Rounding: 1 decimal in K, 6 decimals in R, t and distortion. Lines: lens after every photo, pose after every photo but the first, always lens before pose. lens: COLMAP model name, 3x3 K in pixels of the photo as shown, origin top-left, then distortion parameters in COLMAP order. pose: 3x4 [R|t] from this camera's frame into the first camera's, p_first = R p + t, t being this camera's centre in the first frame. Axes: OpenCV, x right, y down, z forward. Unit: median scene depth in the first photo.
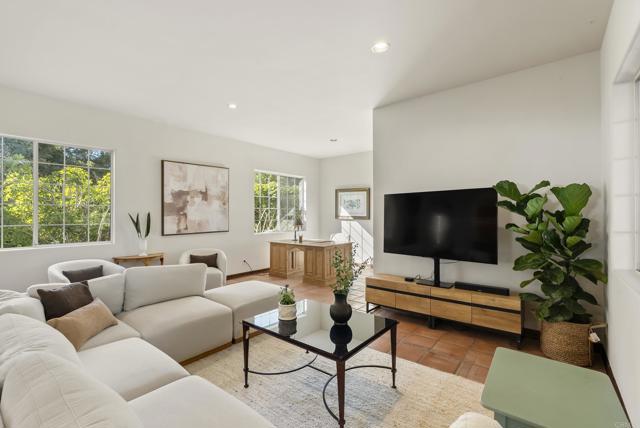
lens RADIAL K [[291.0, 0, 320.9], [0, 291.0, 213.4], [0, 0, 1]] dist [-0.000771, 0.000027]
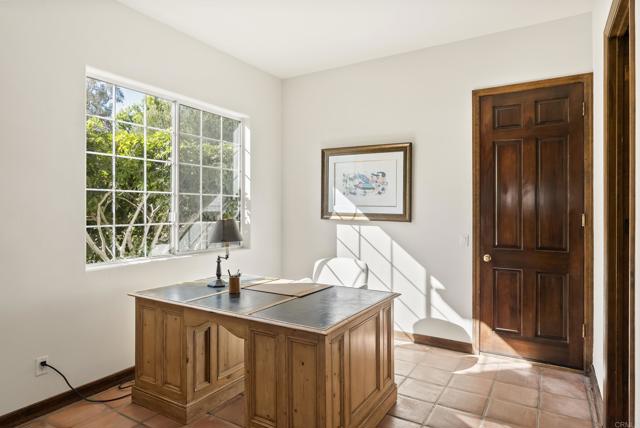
lens RADIAL K [[385.1, 0, 334.0], [0, 385.1, 207.5], [0, 0, 1]] dist [0.026442, 0.000462]
pose [[0.985438, 0.001085, 0.170030, -0.028636], [-0.001602, 0.999995, 0.002899, 0.000310], [-0.170026, -0.003129, 0.985435, 0.475310]]
